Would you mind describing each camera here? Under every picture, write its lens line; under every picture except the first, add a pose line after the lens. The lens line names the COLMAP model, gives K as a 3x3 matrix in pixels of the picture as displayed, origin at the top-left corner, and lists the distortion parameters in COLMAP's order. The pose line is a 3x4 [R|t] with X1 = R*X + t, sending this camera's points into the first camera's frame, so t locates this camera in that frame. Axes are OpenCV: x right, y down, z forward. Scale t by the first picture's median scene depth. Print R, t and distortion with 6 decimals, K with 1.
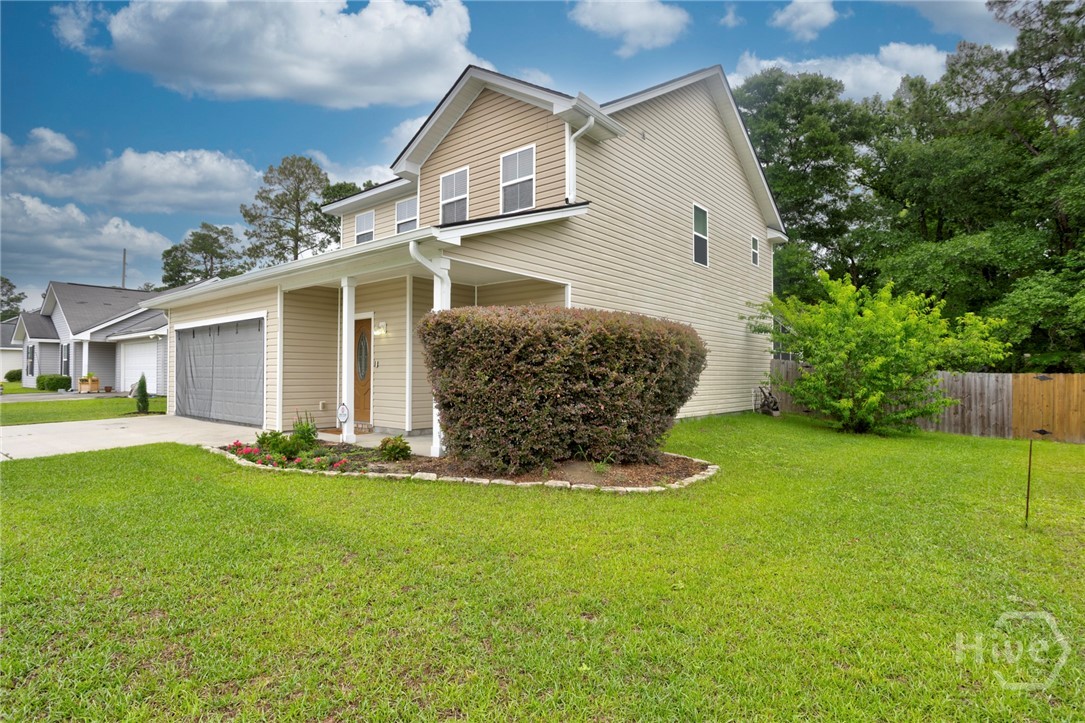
lens RADIAL K [[566.7, 0, 542.5], [0, 566.7, 361.5], [0, 0, 1]] dist [-0.050098, 0.048022]
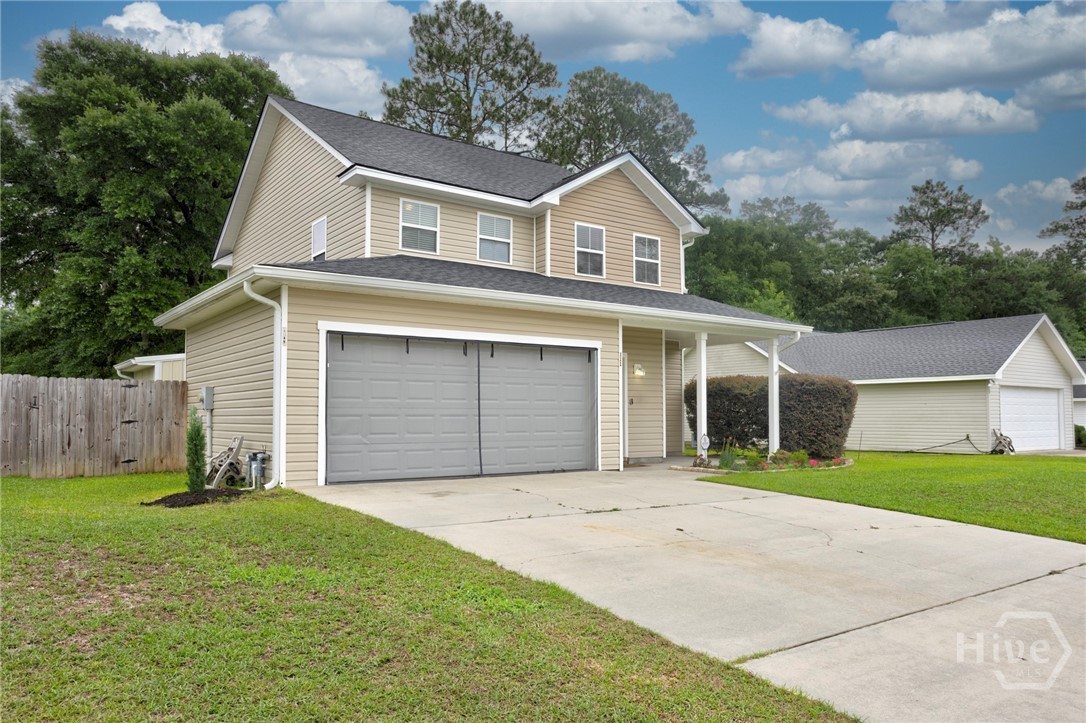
lens RADIAL K [[773.6, 0, 543.0], [0, 773.6, 361.5], [0, 0, 1]] dist [-0.005524, 0.033263]
pose [[0.244617, 0.064710, 0.967458, -1.745638], [-0.022968, 0.997877, -0.060938, 0.022235], [-0.969348, -0.007315, 0.245584, 0.774779]]
